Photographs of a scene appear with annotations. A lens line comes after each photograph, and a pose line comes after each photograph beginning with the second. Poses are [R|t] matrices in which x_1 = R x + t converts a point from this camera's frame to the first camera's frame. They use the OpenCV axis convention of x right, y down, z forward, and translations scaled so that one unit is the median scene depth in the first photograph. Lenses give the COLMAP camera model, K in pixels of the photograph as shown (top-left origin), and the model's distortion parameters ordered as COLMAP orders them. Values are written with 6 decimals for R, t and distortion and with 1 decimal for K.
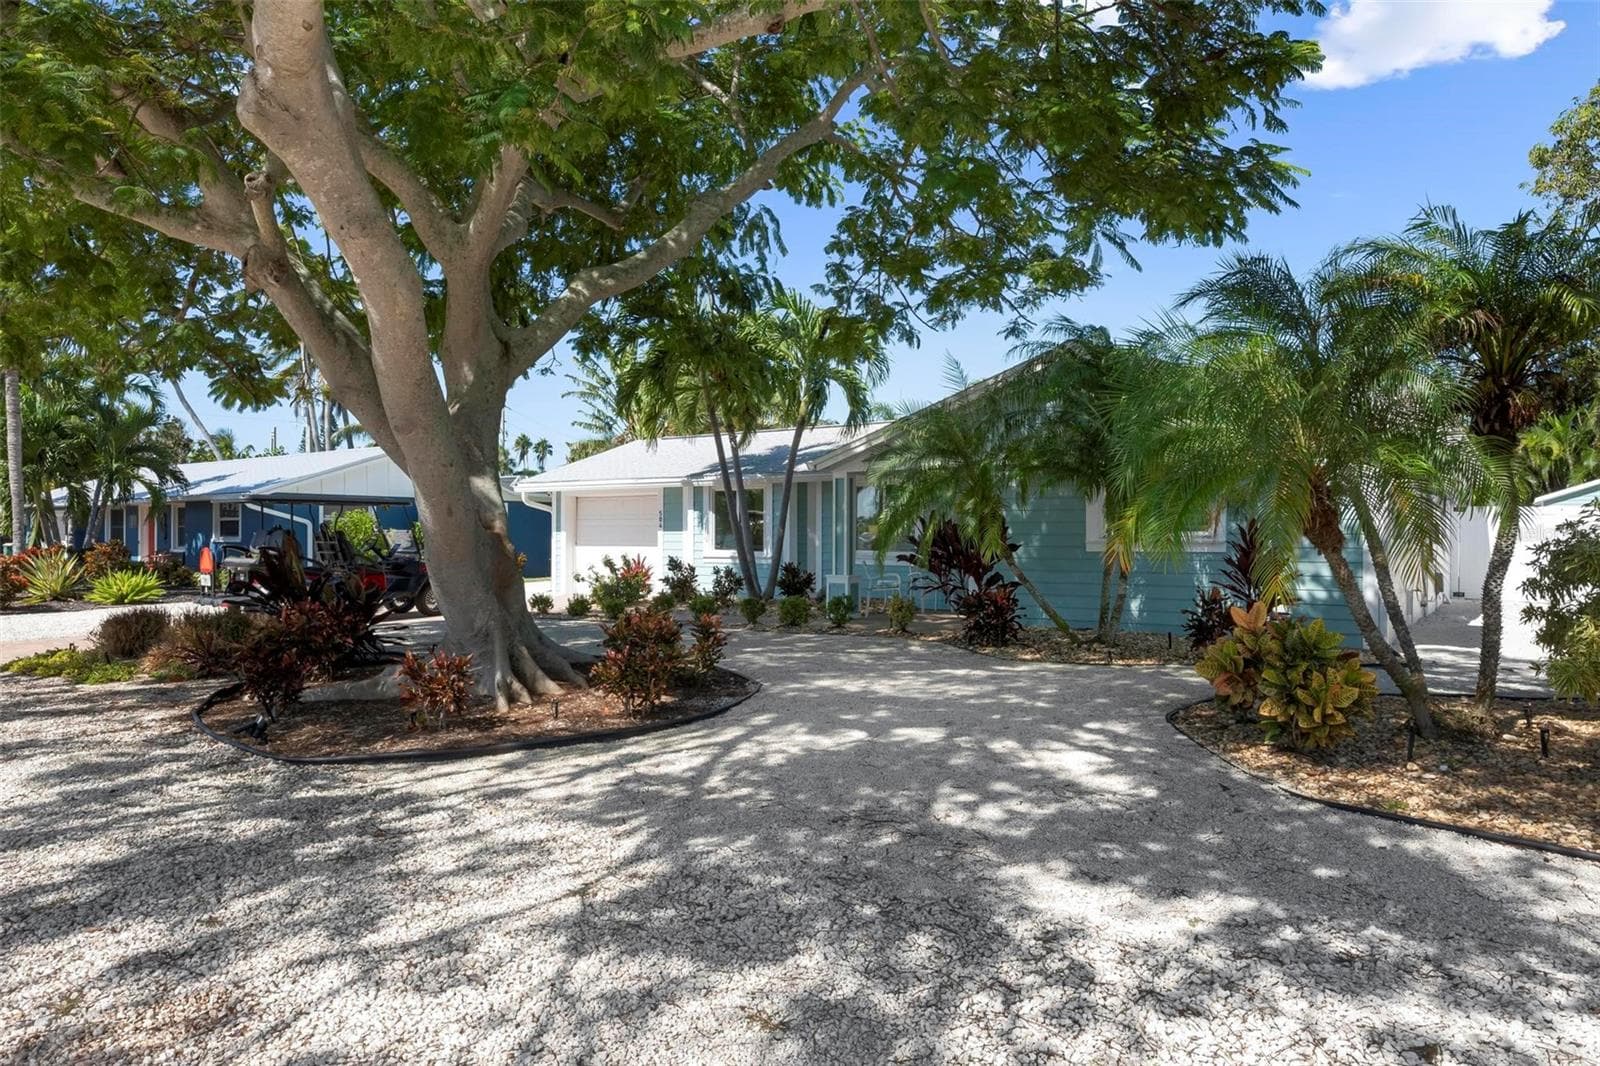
lens RADIAL K [[905.2, 0, 806.1], [0, 905.2, 532.3], [0, 0, 1]] dist [0.000494, -0.000839]
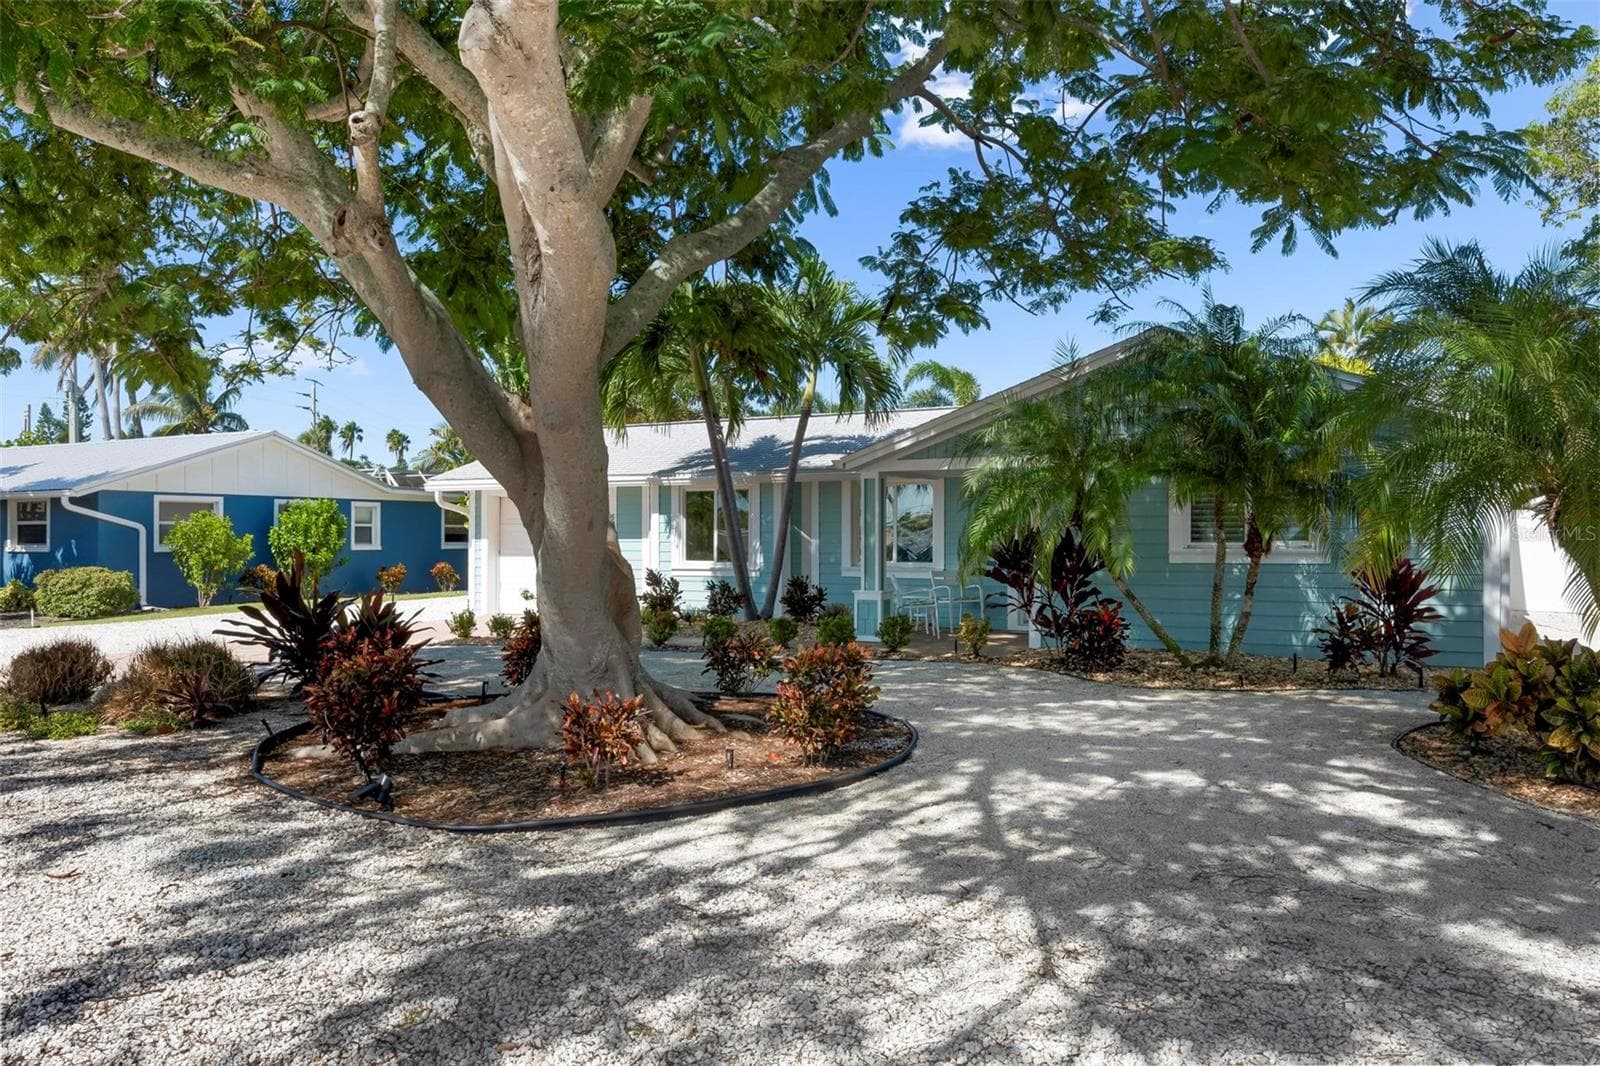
lens RADIAL K [[1052.7, 0, 800.0], [0, 1052.7, 533.0], [0, 0, 1]] dist [-0.002045, 0.000115]
pose [[0.993687, -0.002592, 0.112159, -0.147846], [0.002677, 0.999996, -0.000604, -0.007367], [-0.112157, 0.000900, 0.993690, 0.005554]]
